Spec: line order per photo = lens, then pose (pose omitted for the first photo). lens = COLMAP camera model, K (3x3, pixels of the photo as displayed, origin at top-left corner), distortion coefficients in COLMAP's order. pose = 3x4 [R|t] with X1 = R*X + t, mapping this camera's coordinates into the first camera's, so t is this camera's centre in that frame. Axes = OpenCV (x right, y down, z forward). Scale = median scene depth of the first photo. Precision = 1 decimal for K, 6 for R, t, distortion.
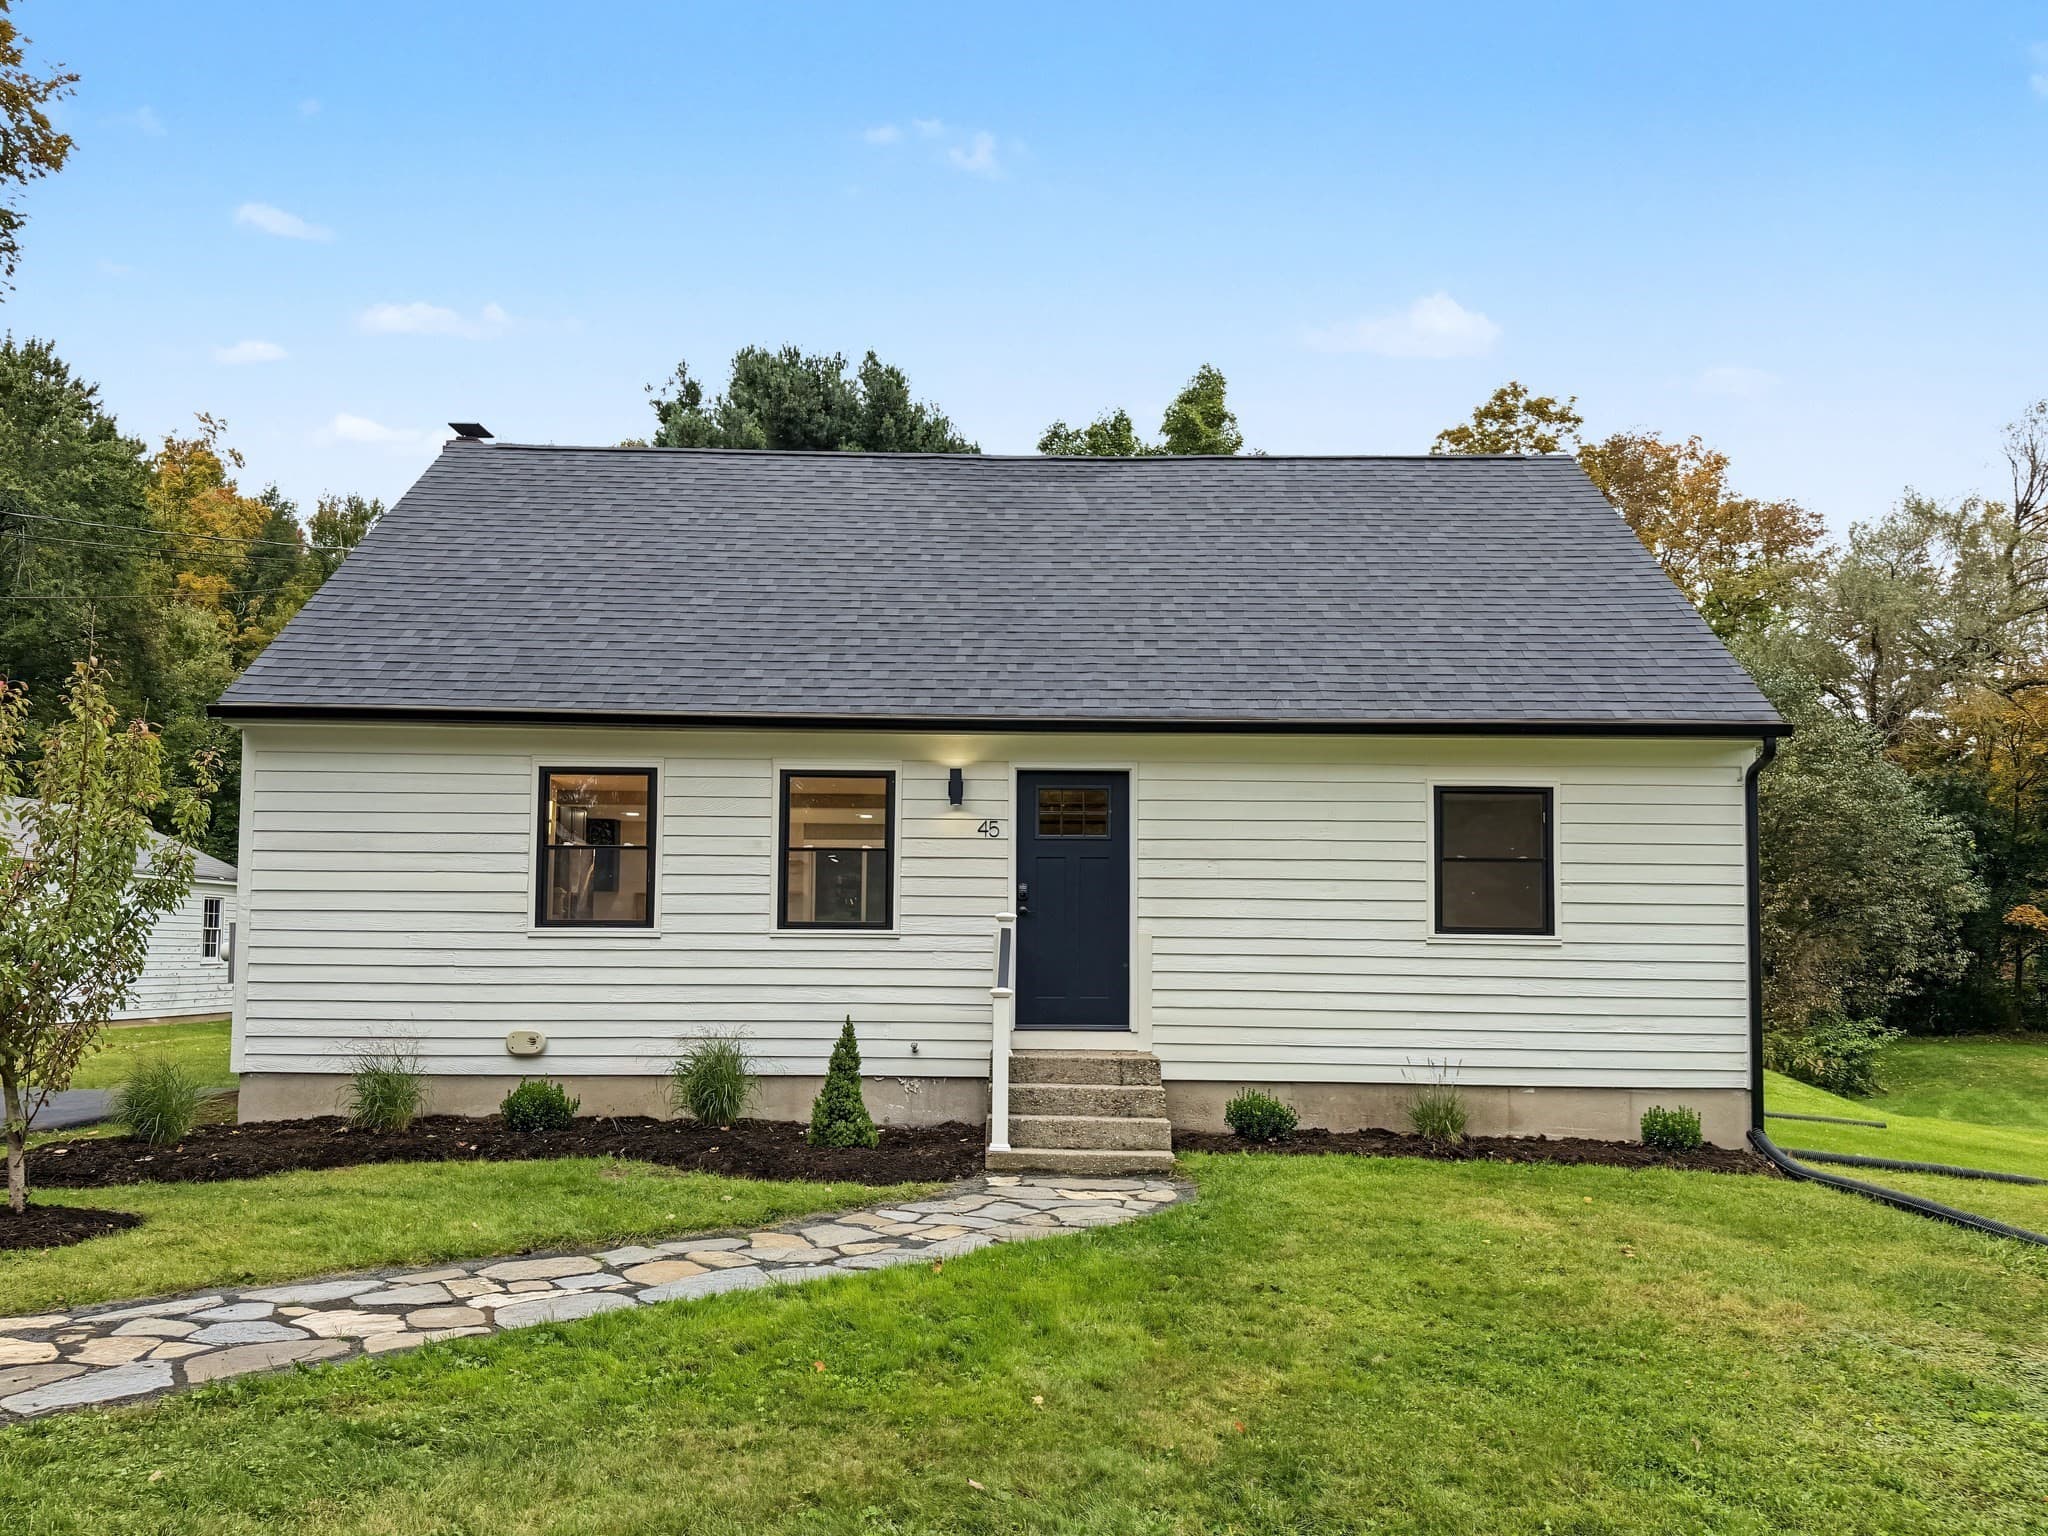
lens RADIAL K [[1494.6, 0, 1032.8], [0, 1494.6, 835.2], [0, 0, 1]] dist [0.119708, -0.215676]
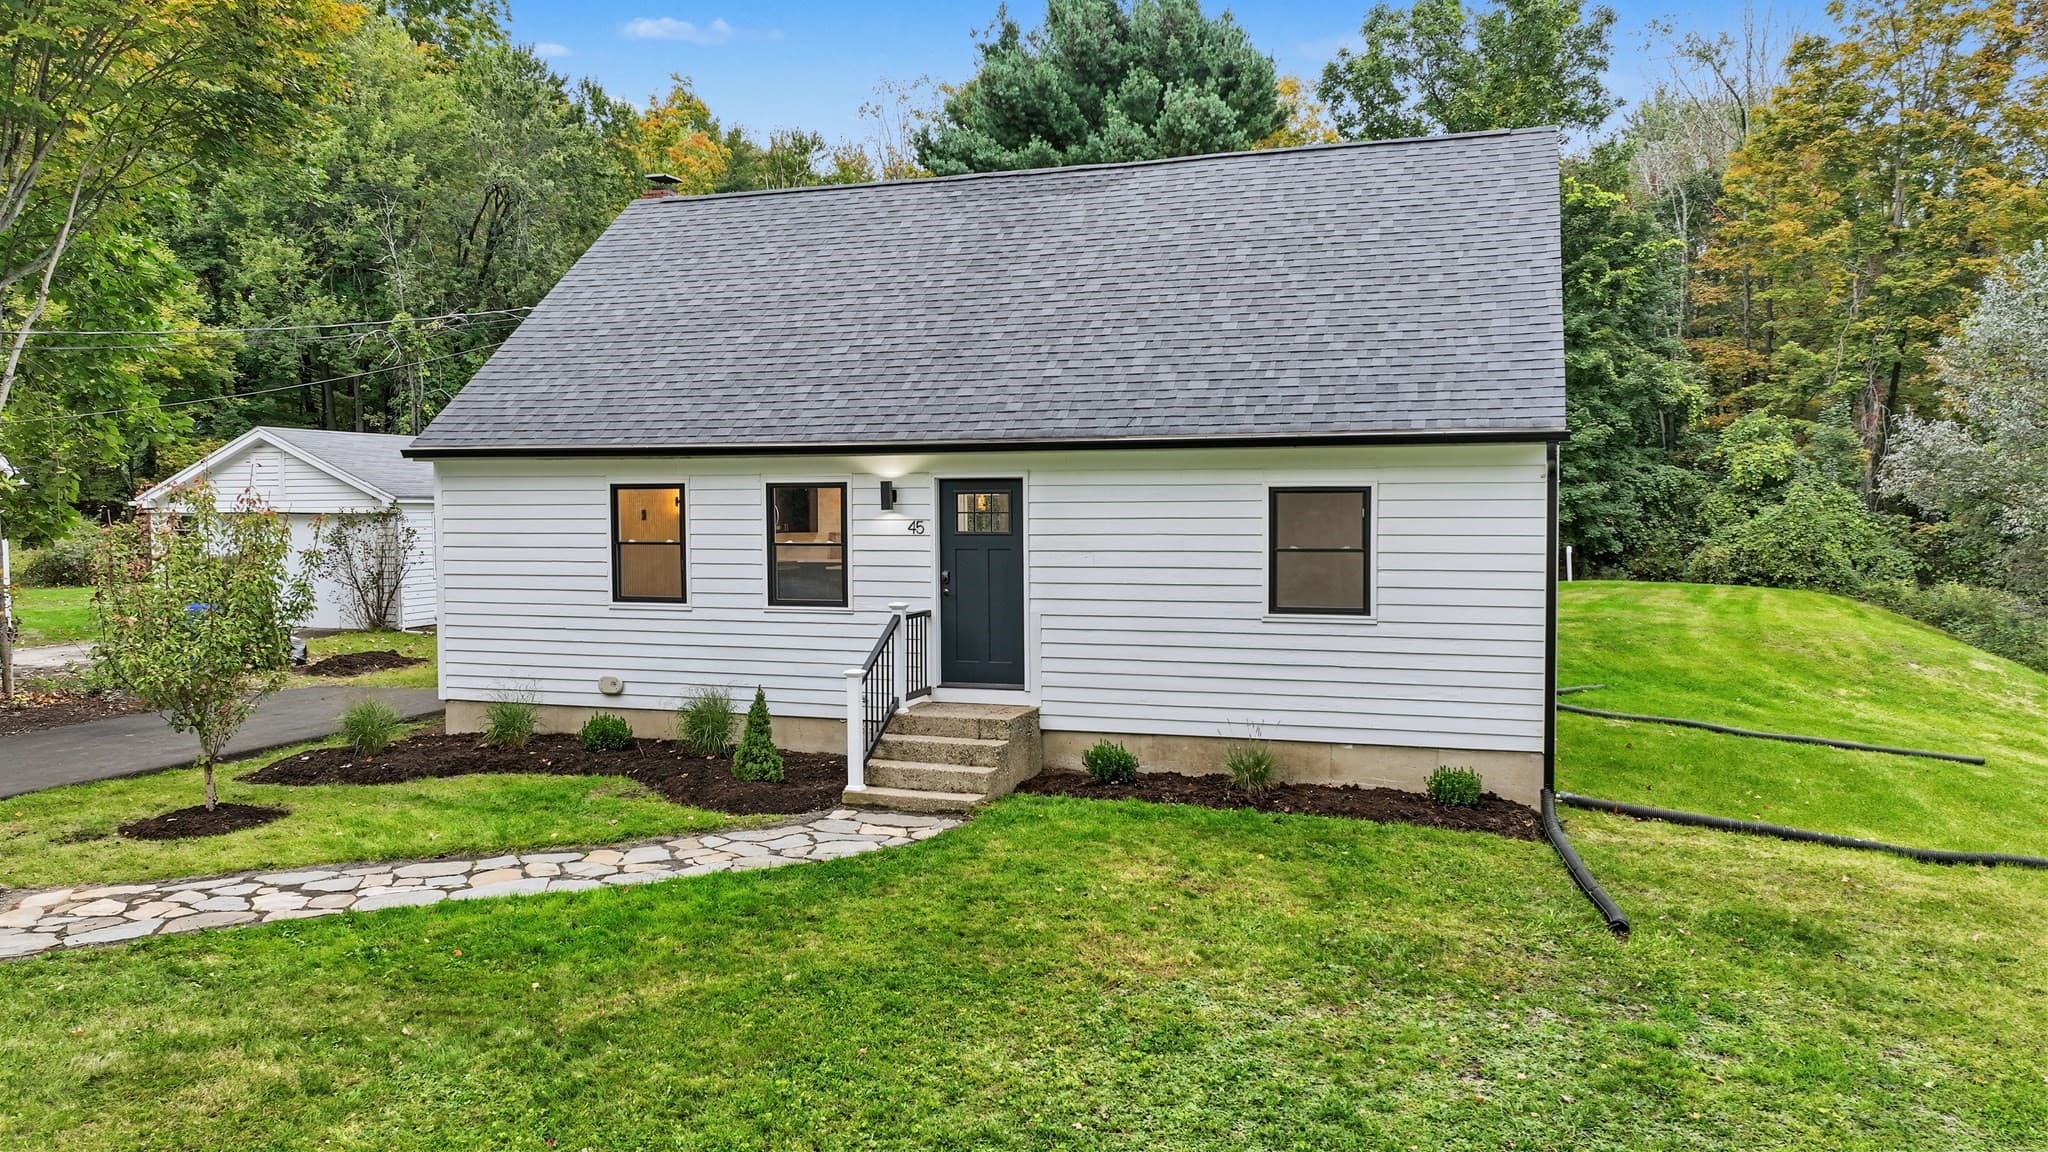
lens RADIAL K [[1451.1, 0, 1024.0], [0, 1451.1, 576.0], [0, 0, 1]] dist [-0.001730, 0.002775]
pose [[0.947557, 0.001949, -0.319579, 0.448731], [0.038772, 0.991894, 0.121009, -0.108301], [0.317225, -0.127053, 0.939801, -0.119961]]
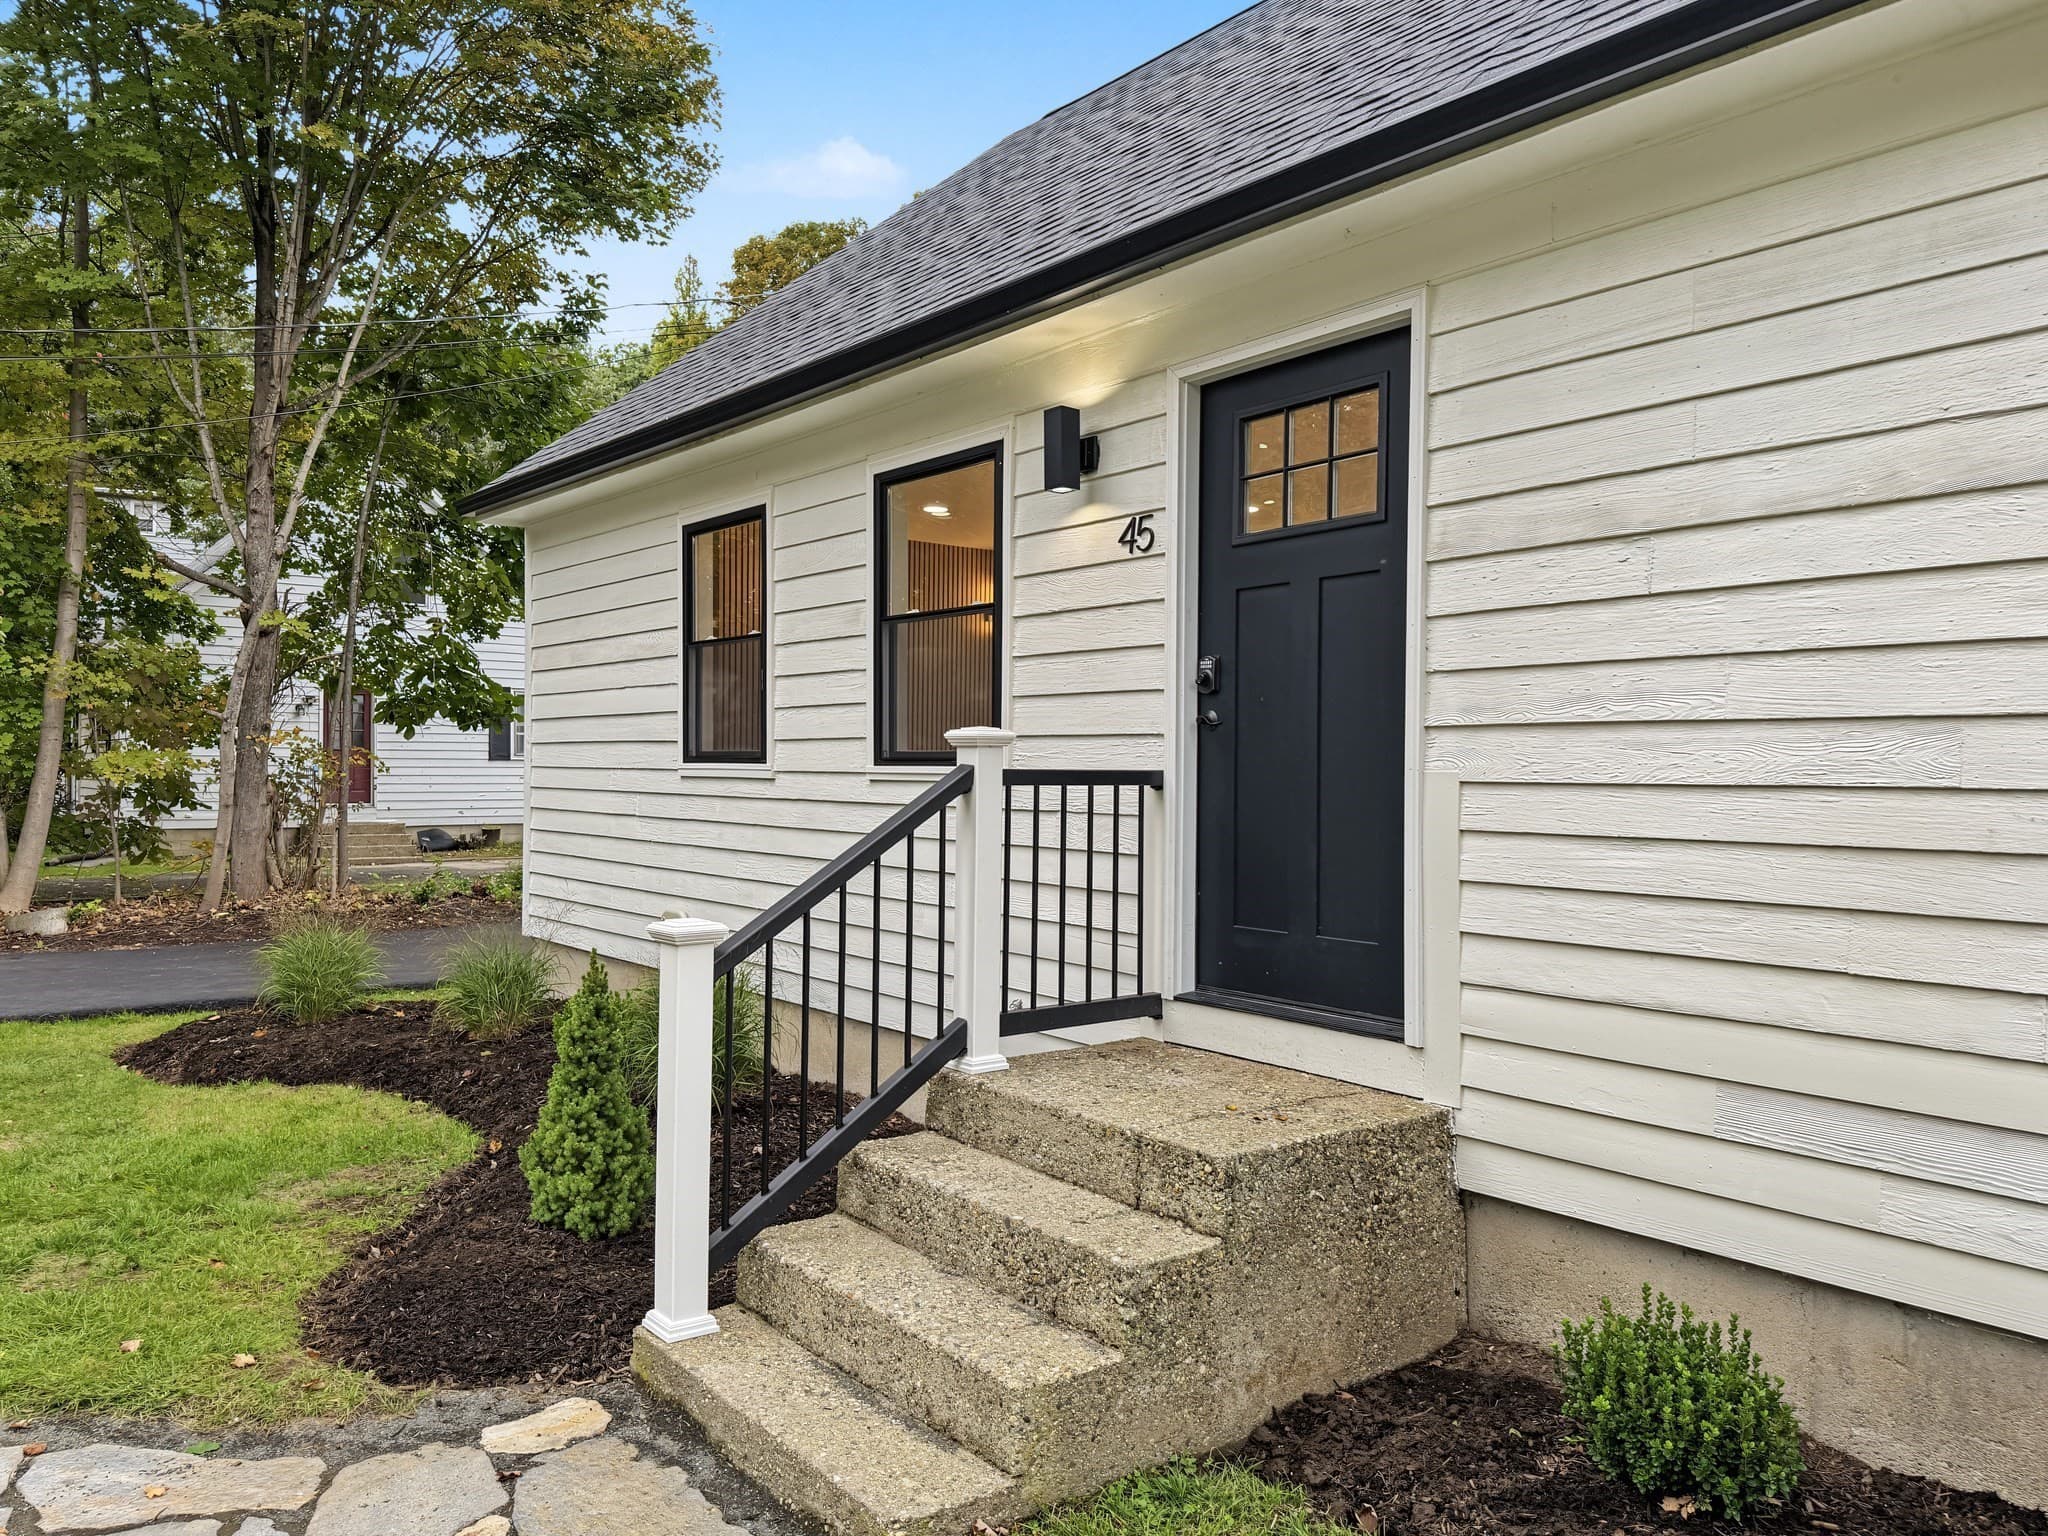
lens RADIAL K [[1468.4, 0, 1024.0], [0, 1468.4, 768.0], [0, 0, 1]] dist [0.003342, -0.001834]
pose [[0.615556, -0.004422, -0.788081, 0.289621], [0.062532, 0.997105, 0.043248, 0.043304], [0.785608, -0.075902, 0.614051, 0.711835]]
